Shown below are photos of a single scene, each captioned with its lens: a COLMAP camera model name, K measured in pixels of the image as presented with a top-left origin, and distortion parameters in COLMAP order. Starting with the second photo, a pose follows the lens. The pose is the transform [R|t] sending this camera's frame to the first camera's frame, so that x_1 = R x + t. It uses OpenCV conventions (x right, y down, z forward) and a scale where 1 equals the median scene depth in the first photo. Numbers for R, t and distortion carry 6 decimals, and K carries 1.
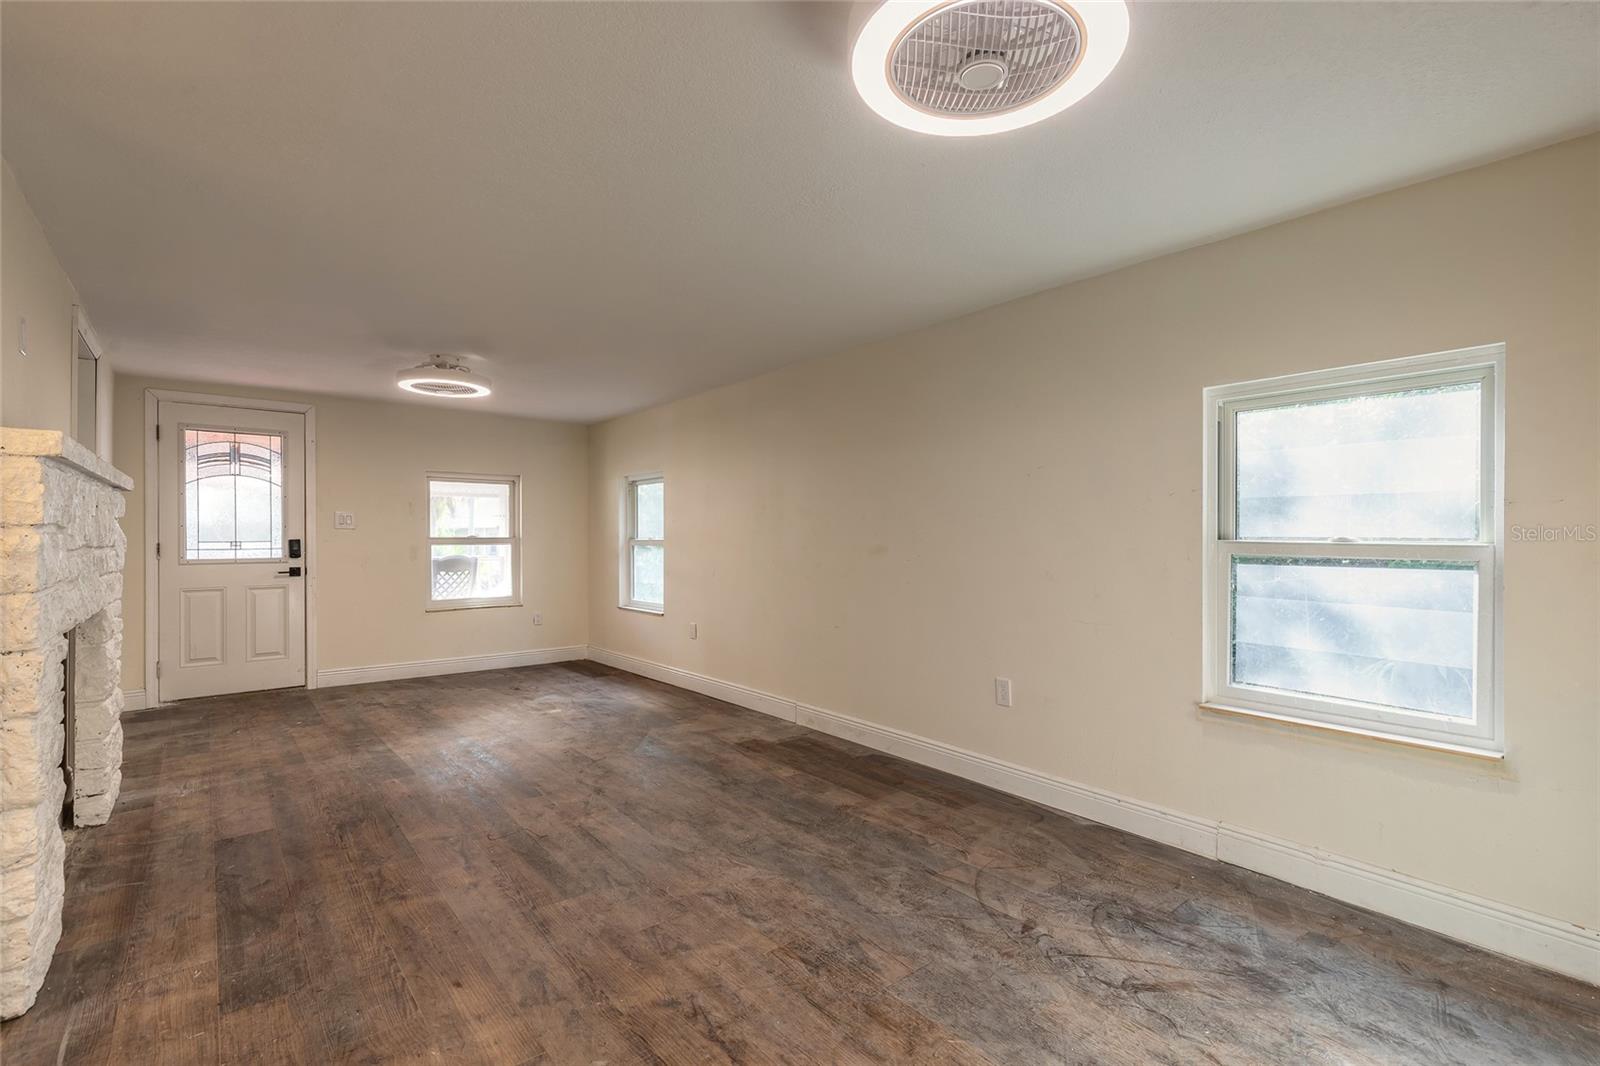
lens RADIAL K [[707.5, 0, 801.4], [0, 707.5, 538.1], [0, 0, 1]] dist [0.003088, -0.000434]
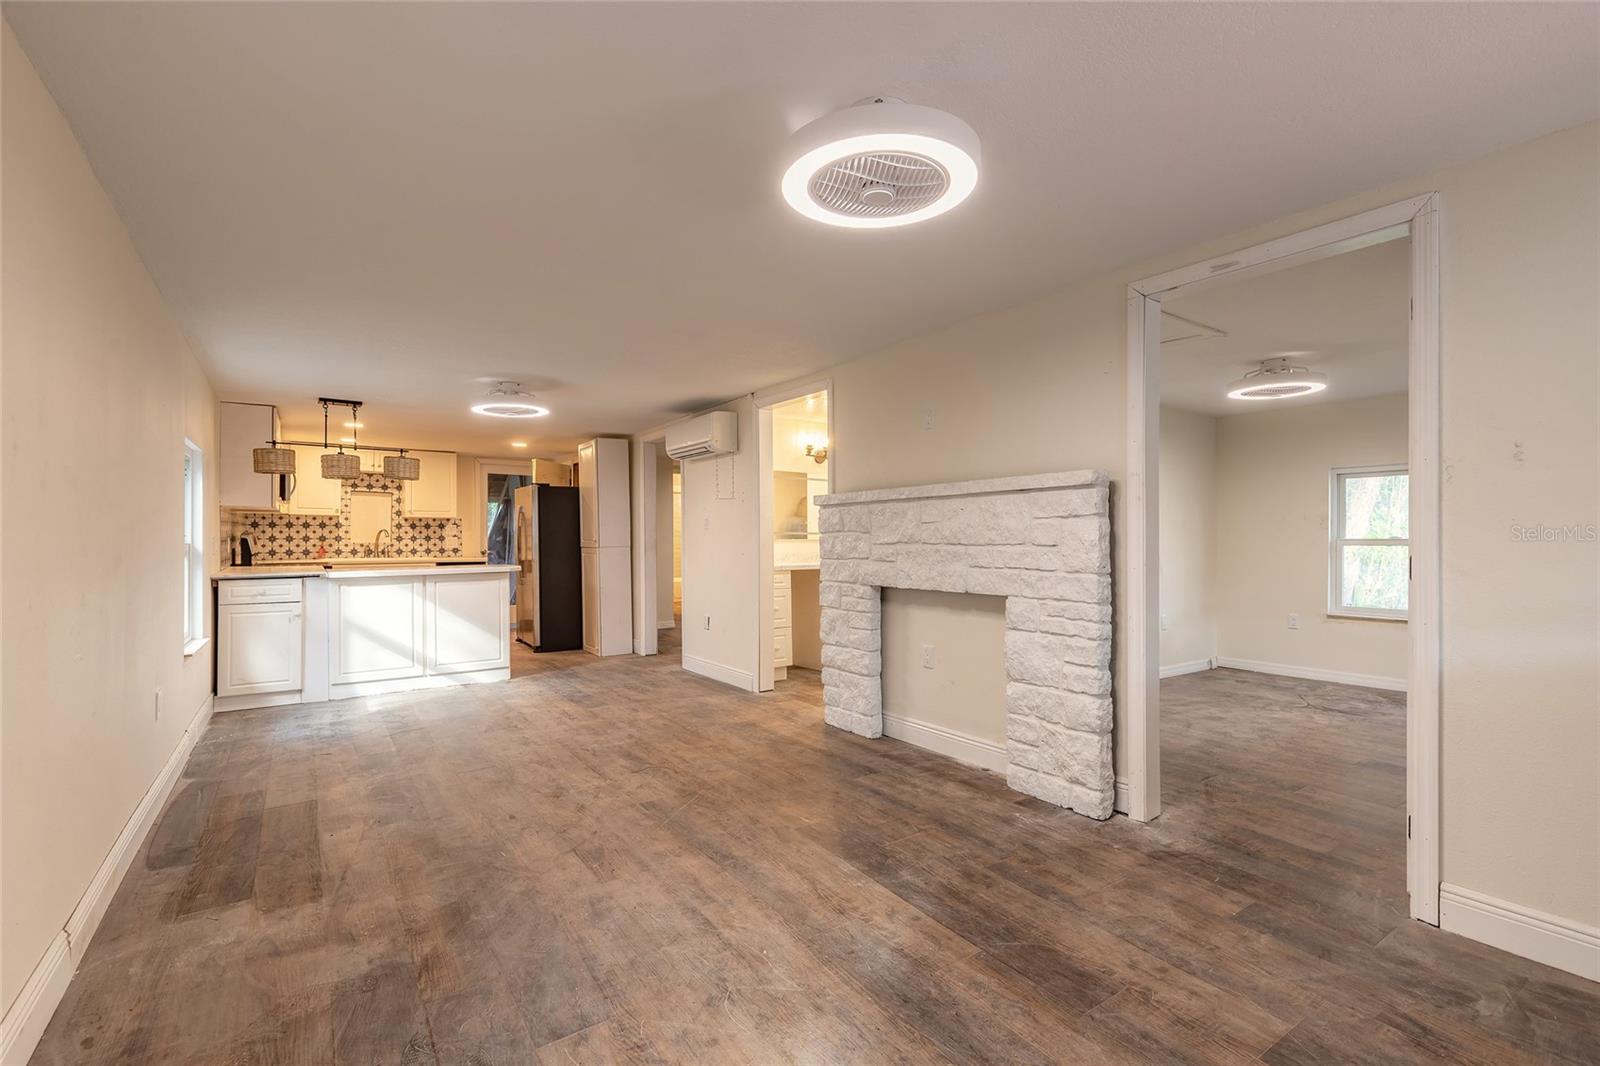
lens RADIAL K [[707.5, 0, 802.1], [0, 707.5, 535.1], [0, 0, 1]] dist [0.003088, -0.000434]
pose [[-0.996335, 0.002413, 0.085502, -0.713769], [0.002201, 0.999994, -0.002567, -0.001071], [-0.085508, -0.002369, -0.996335, 2.069268]]
